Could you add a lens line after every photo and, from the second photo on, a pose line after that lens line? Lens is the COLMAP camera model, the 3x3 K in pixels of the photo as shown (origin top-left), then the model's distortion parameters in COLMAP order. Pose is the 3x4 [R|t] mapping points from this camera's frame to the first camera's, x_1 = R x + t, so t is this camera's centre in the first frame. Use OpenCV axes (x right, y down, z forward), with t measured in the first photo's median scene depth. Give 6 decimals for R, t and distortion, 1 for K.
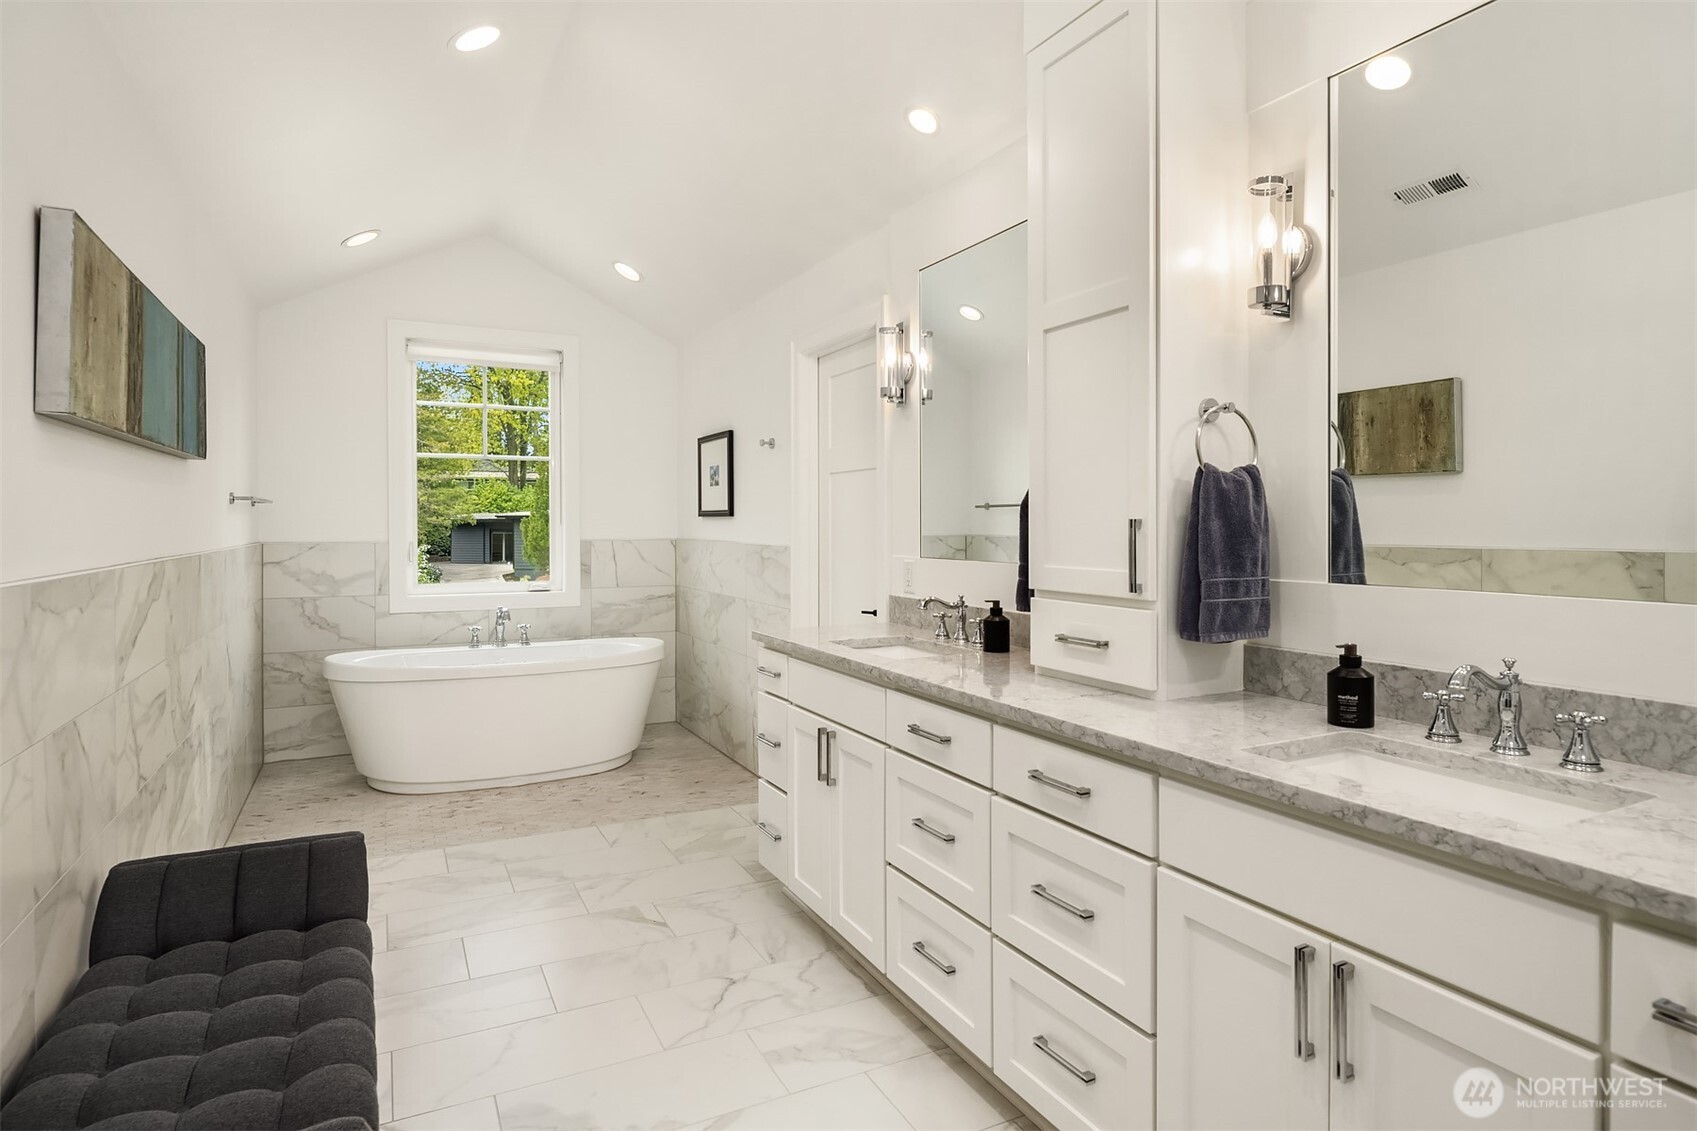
lens RADIAL K [[915.5, 0, 848.5], [0, 915.5, 503.0], [0, 0, 1]] dist [-0.005915, -0.002305]
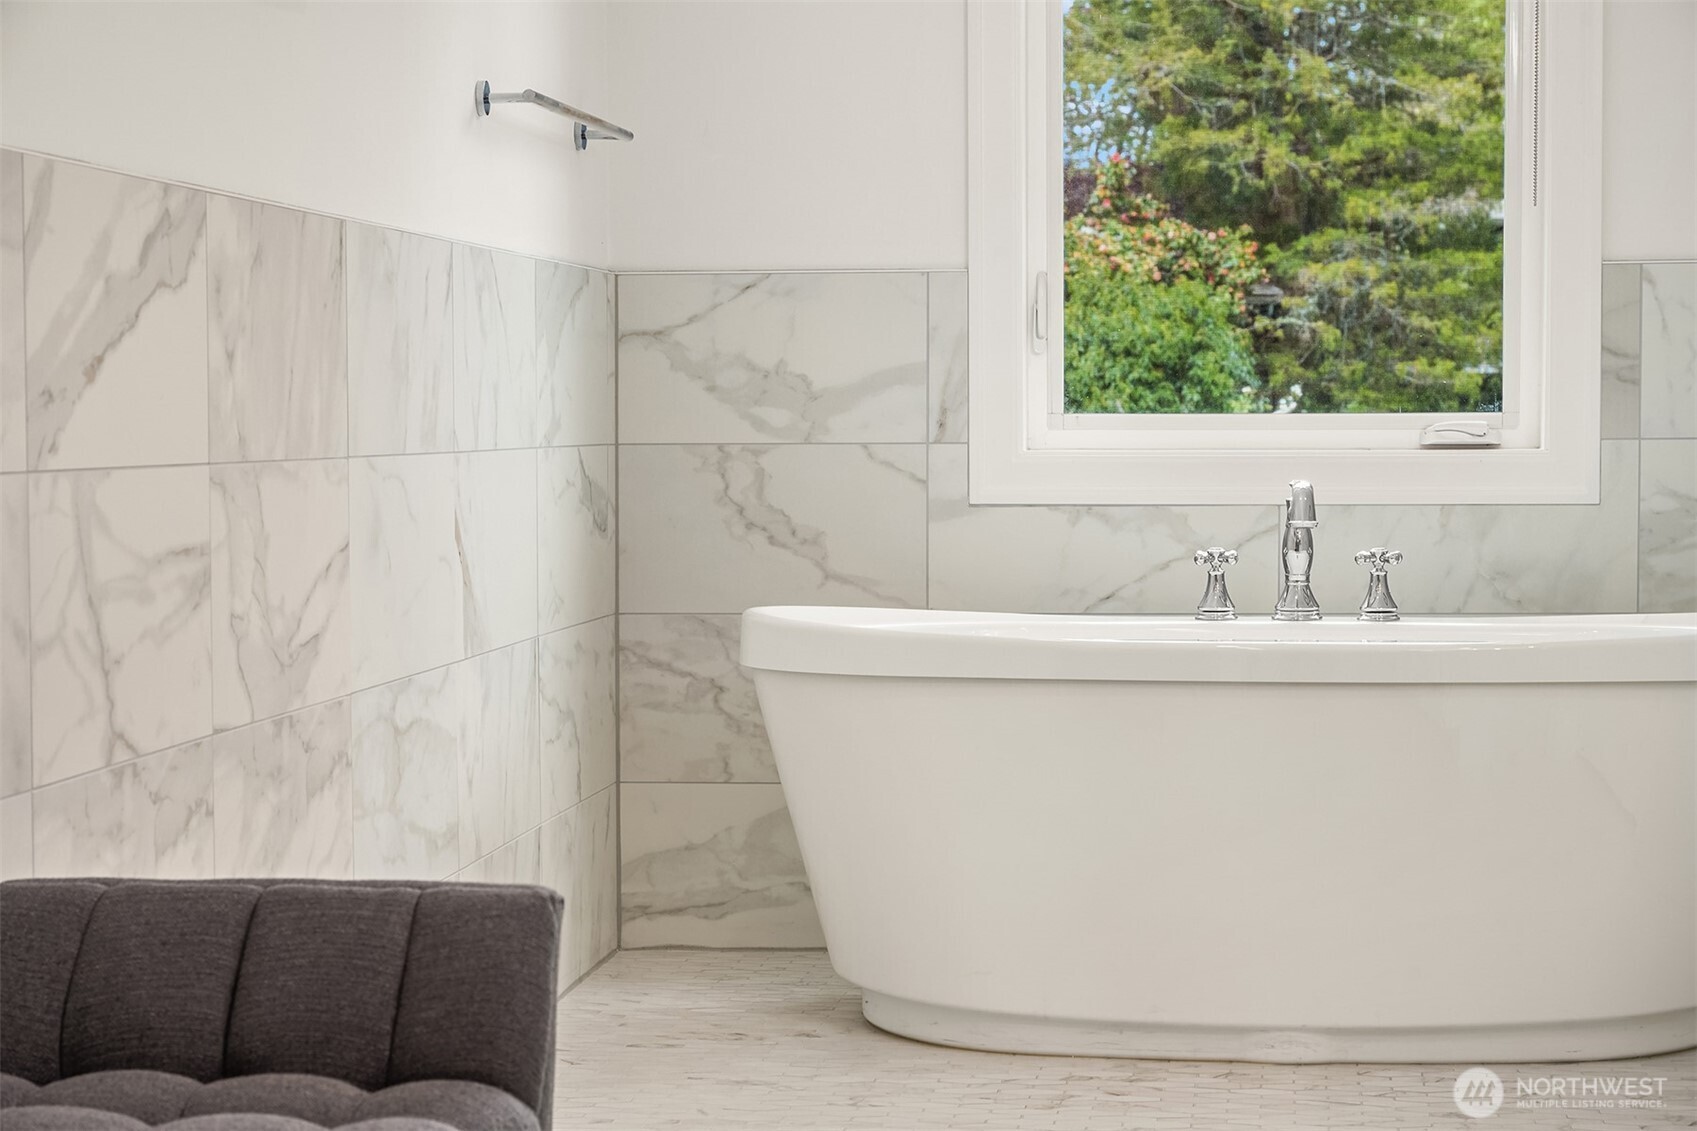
lens RADIAL K [[3795.1, 0, 848.5], [0, 3795.1, 565.5], [0, 0, 1]] dist [0.073894, 0.405875]
pose [[0.829680, 0.020002, -0.557881, 0.166540], [0.013296, 0.998366, 0.055570, 0.073046], [0.558081, -0.053523, 0.828058, -0.059073]]
